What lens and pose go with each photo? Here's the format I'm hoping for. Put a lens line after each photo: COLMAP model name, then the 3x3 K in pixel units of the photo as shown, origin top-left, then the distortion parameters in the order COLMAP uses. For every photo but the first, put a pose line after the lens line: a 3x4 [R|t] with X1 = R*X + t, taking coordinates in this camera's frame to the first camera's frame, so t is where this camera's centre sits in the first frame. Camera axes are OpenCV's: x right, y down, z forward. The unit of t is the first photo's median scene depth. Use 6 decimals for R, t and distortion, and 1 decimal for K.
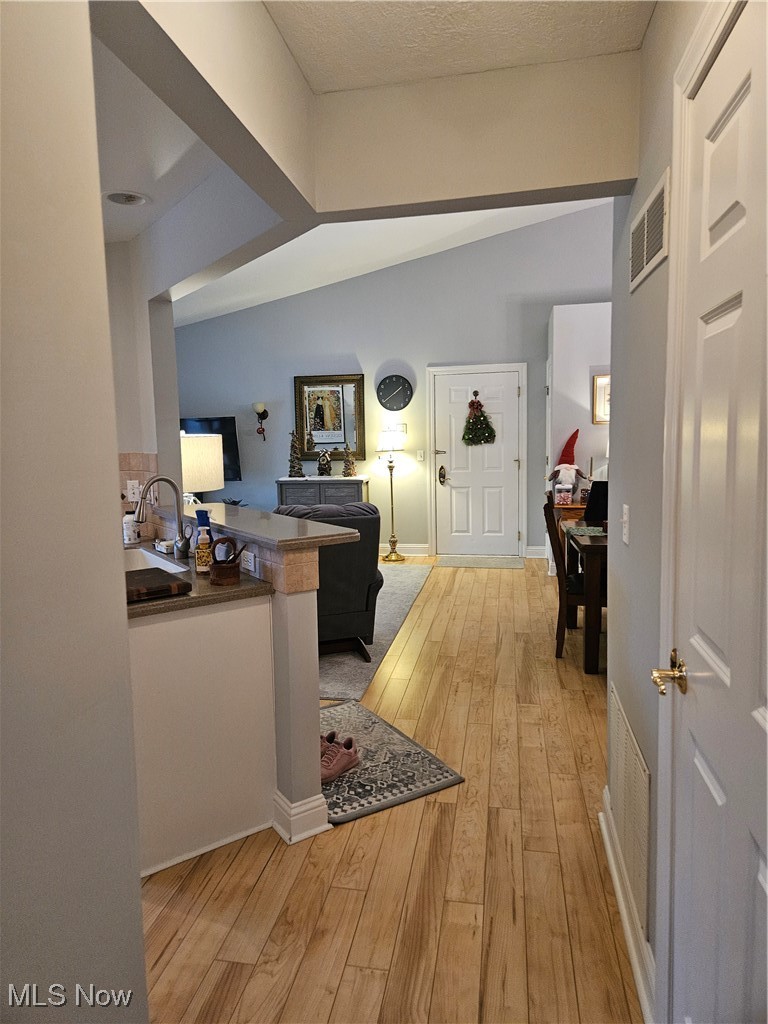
lens RADIAL K [[684.6, 0, 376.4], [0, 684.6, 495.9], [0, 0, 1]] dist [0.032662, -0.022650]
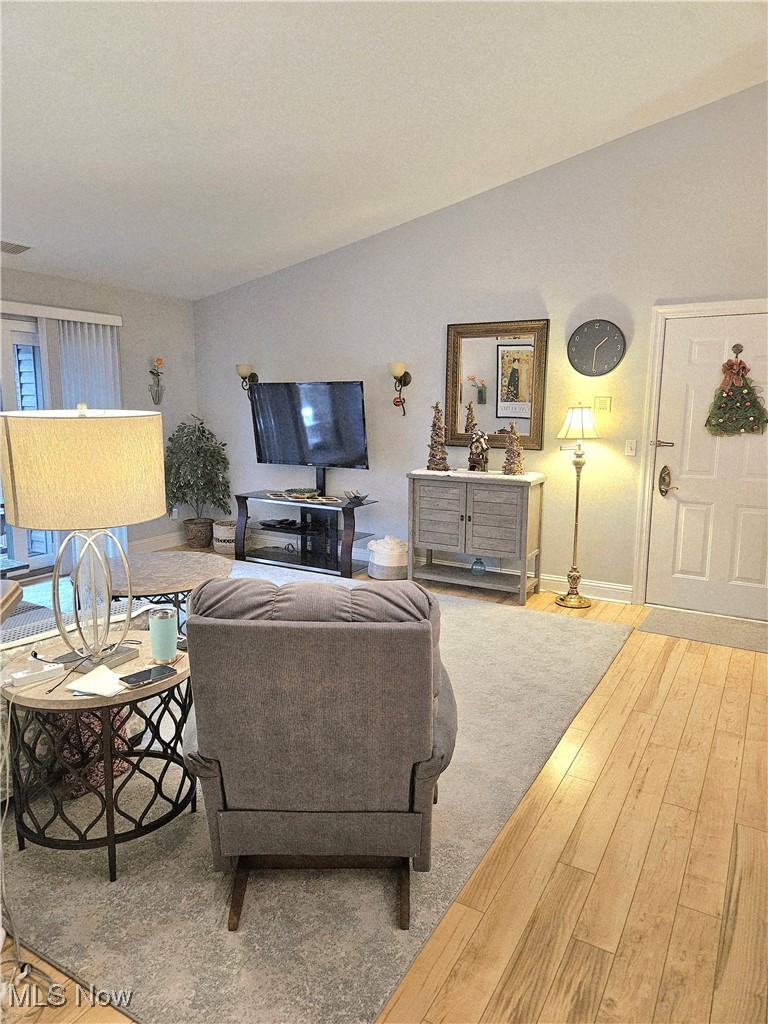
lens RADIAL K [[684.6, 0, 372.6], [0, 684.6, 505.2], [0, 0, 1]] dist [0.032662, -0.022650]
pose [[0.940774, 0.078737, -0.329766, 0.055635], [-0.058565, 0.995778, 0.070682, -0.038173], [0.333939, -0.047183, 0.941413, 0.325804]]
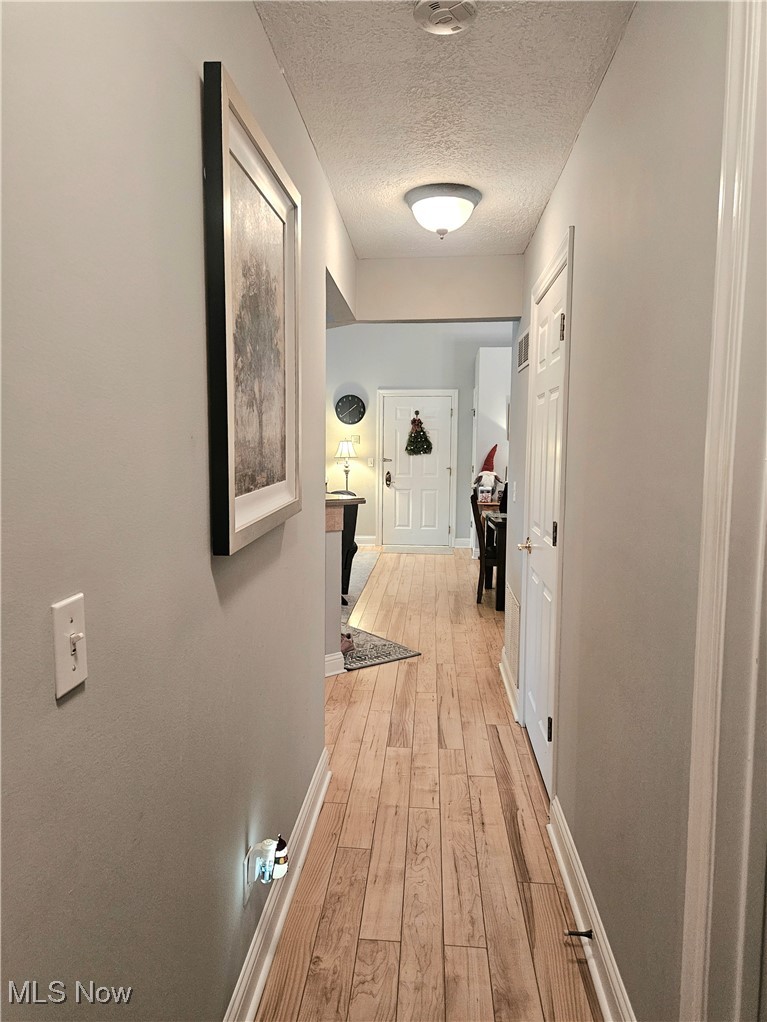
lens RADIAL K [[683.3, 0, 386.5], [0, 683.3, 513.3], [0, 0, 1]] dist [0.032662, -0.022650]
pose [[0.992496, 0.017600, 0.121004, -0.054779], [-0.018470, 0.999811, 0.006067, 0.024089], [-0.120874, -0.008256, 0.992633, -0.211630]]
